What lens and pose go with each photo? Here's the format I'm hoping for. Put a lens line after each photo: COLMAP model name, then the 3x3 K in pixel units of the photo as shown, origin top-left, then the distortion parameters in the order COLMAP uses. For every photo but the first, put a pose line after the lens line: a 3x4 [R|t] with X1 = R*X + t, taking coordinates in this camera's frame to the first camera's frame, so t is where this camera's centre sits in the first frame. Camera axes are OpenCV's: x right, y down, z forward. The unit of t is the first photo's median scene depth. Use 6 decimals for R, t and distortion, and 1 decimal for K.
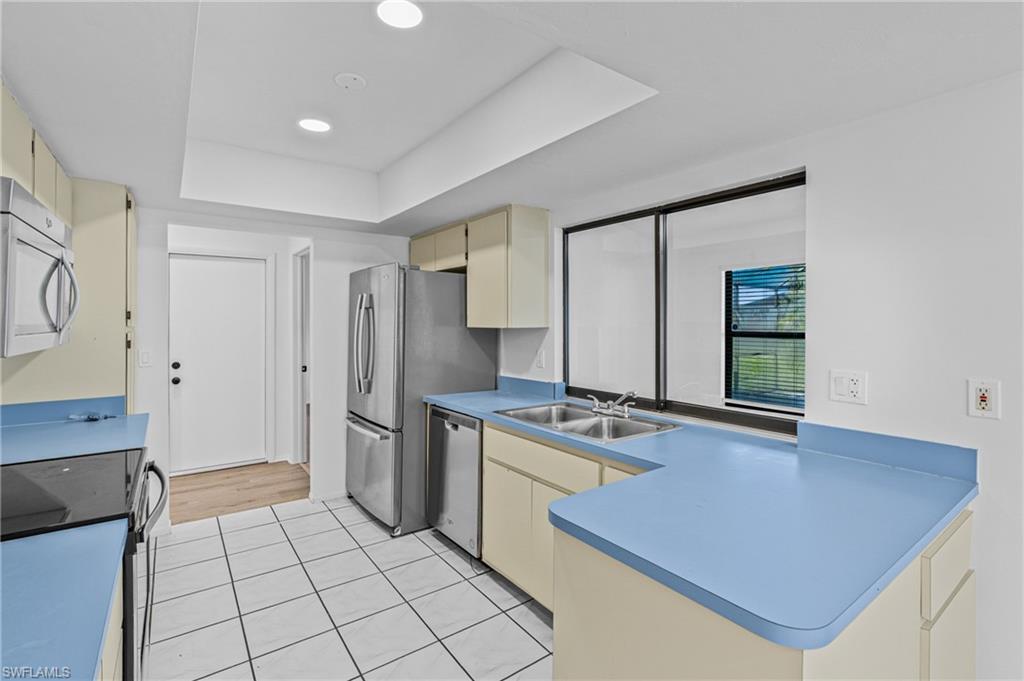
lens RADIAL K [[463.8, 0, 509.8], [0, 463.8, 322.0], [0, 0, 1]] dist [-0.001256, -0.000264]
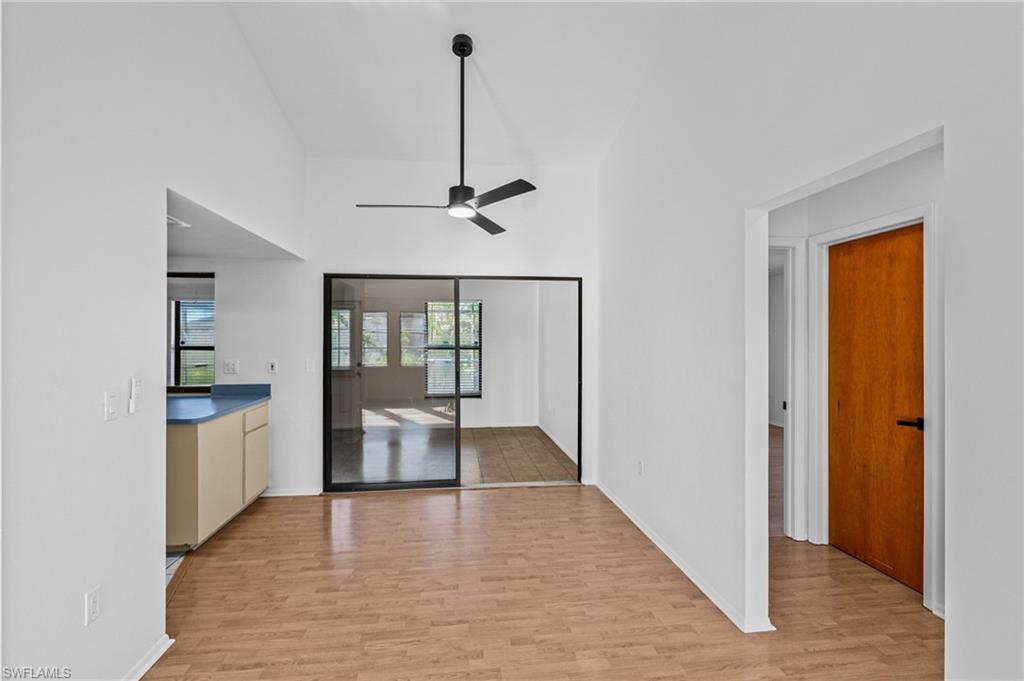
lens RADIAL K [[462.7, 0, 512.1], [0, 462.7, 338.6], [0, 0, 1]] dist [-0.002798, -0.000125]
pose [[0.482326, -0.002834, 0.875987, -0.316698], [-0.000667, 0.999993, 0.003603, -0.009381], [-0.875992, -0.002322, 0.482321, -0.674810]]
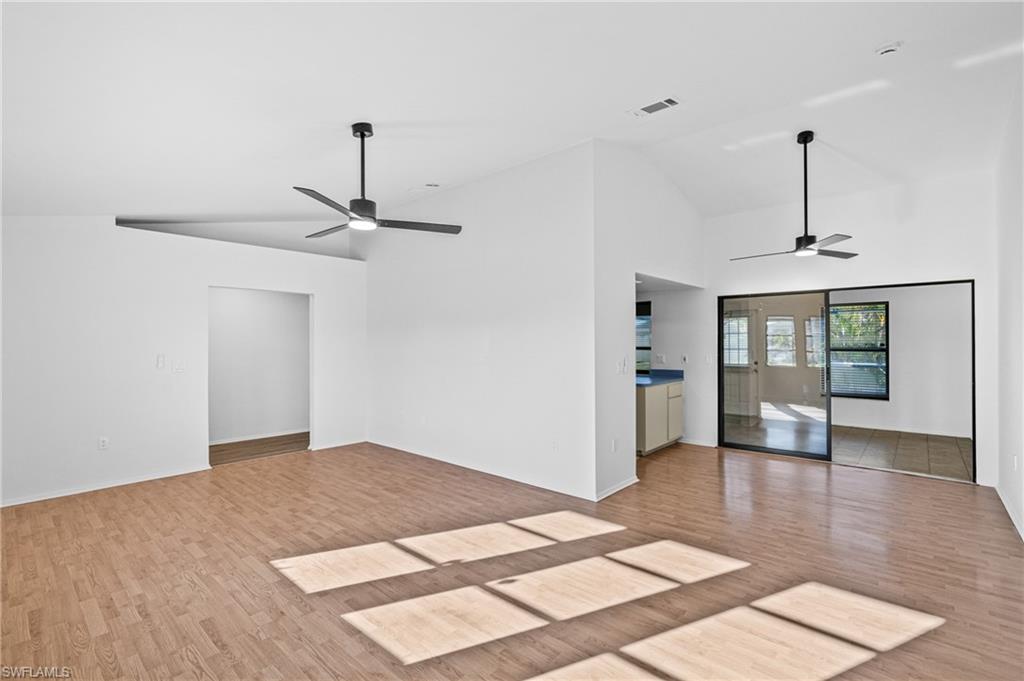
lens RADIAL K [[464.9, 0, 503.0], [0, 464.9, 340.9], [0, 0, 1]] dist [-0.001622, 0.000261]
pose [[0.978970, -0.007401, 0.203870, -0.644448], [0.007574, 0.999971, -0.000066, -0.011492], [-0.203863, 0.001609, 0.978998, -1.205402]]
